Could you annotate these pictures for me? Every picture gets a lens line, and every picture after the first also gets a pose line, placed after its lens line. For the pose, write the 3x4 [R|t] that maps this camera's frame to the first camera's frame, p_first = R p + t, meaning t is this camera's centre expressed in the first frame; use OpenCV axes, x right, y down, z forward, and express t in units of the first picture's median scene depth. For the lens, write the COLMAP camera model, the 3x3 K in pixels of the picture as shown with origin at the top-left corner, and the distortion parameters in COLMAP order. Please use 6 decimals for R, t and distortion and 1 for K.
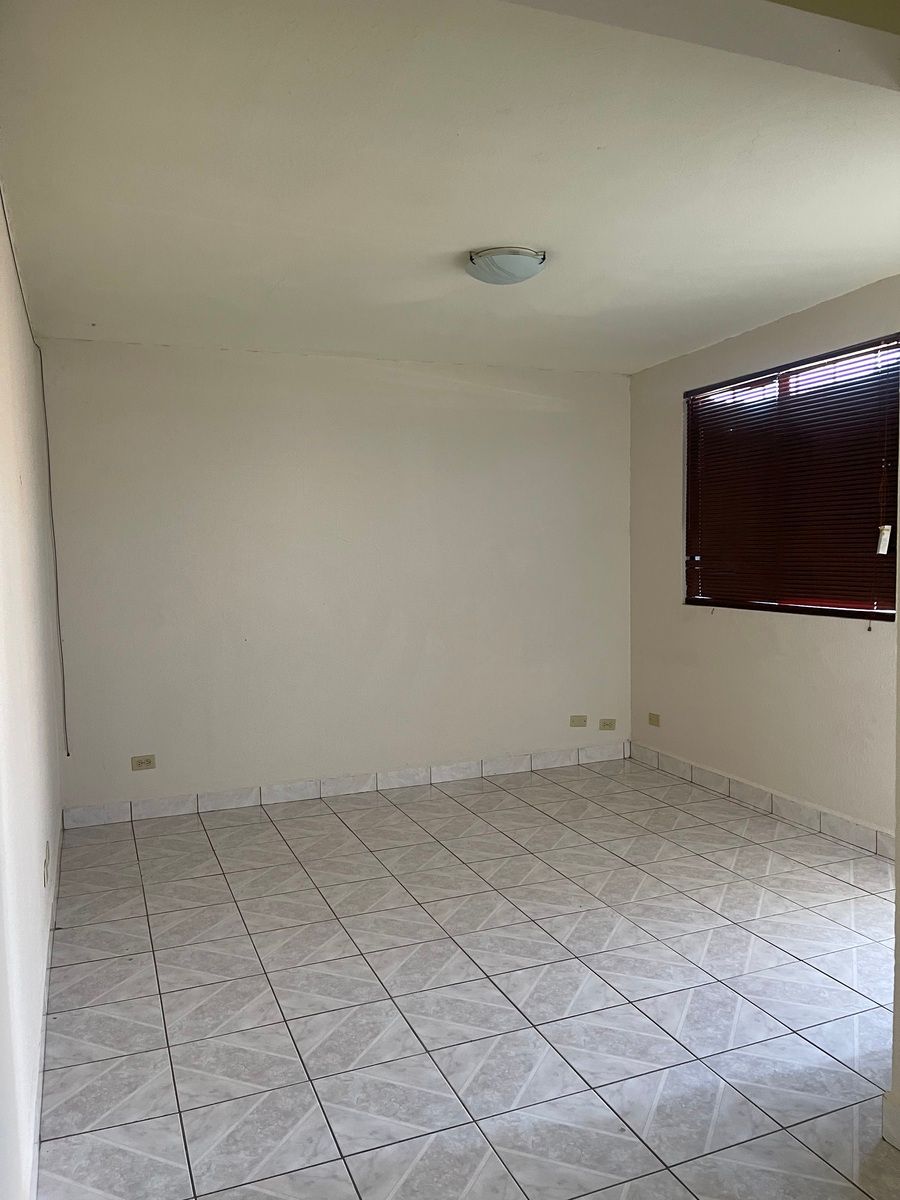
lens RADIAL K [[923.2, 0, 457.8], [0, 923.2, 608.8], [0, 0, 1]] dist [0.068553, -0.095276]
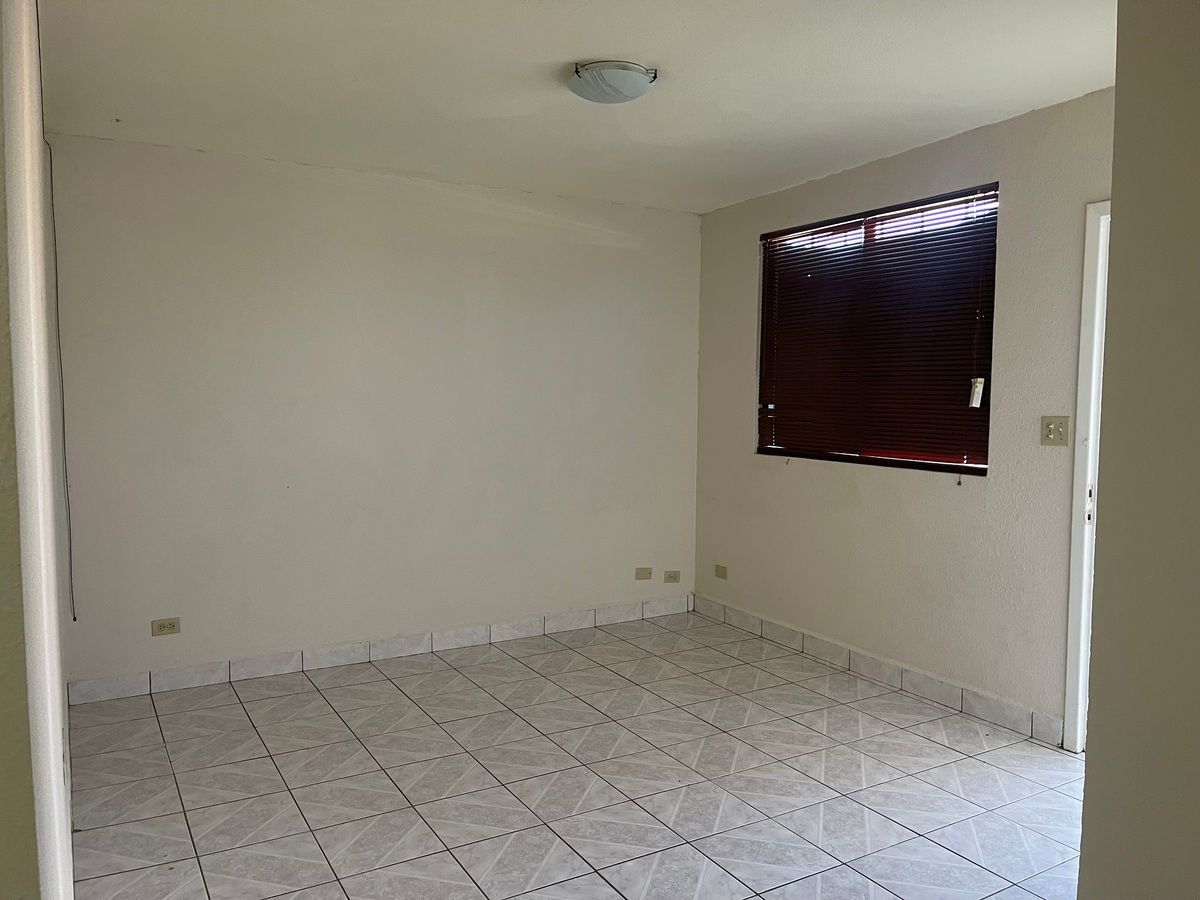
lens RADIAL K [[924.8, 0, 604.7], [0, 924.8, 451.3], [0, 0, 1]] dist [0.081316, -0.115381]
pose [[0.988945, 0.015327, 0.147486, -0.073926], [-0.015470, 0.999880, -0.000177, -0.006041], [-0.147471, -0.002107, 0.989064, 0.082764]]
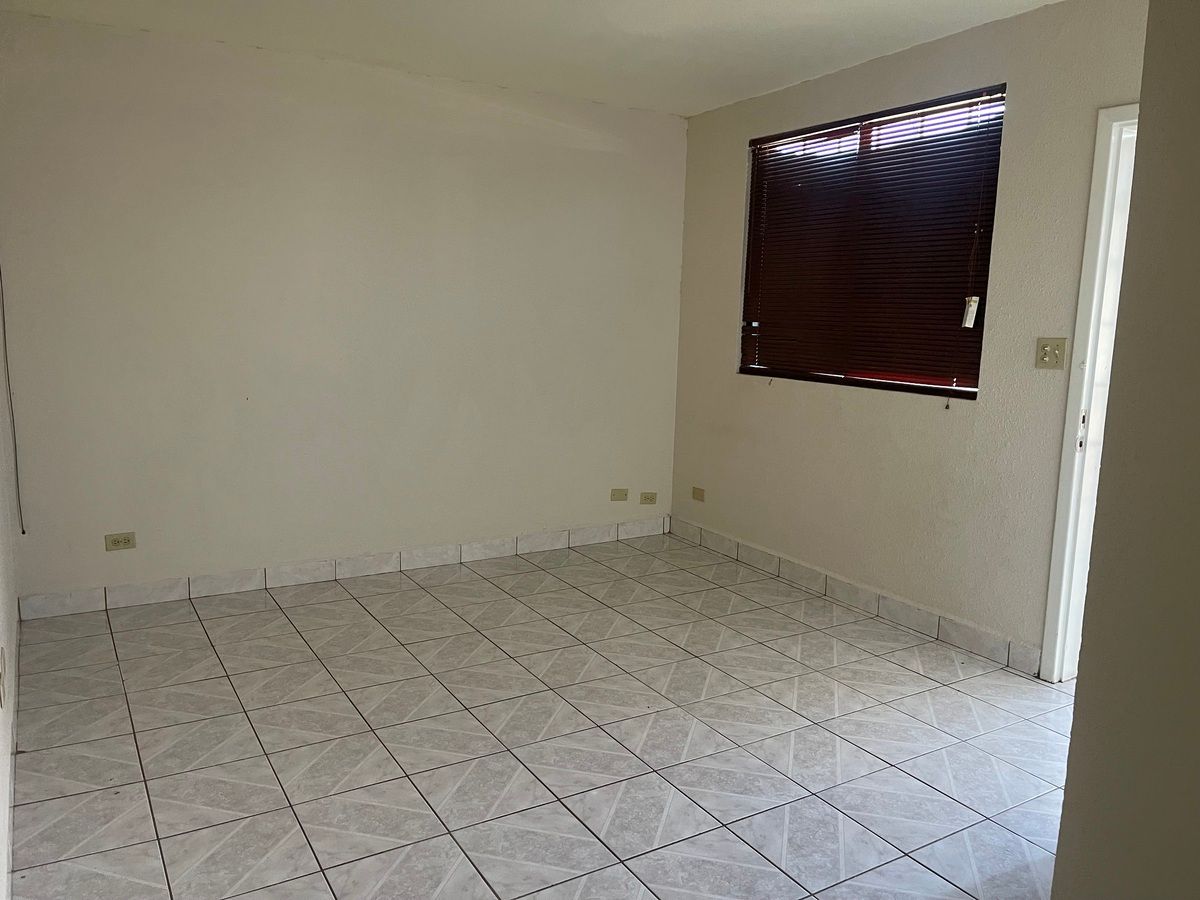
lens RADIAL K [[923.2, 0, 600.0], [0, 923.2, 450.0], [0, 0, 1]] dist [0.068553, -0.095276]
pose [[0.986483, 0.018803, 0.162784, -0.058241], [-0.033080, 0.995794, 0.085441, -0.003848], [-0.160493, -0.089671, 0.982955, 0.127292]]
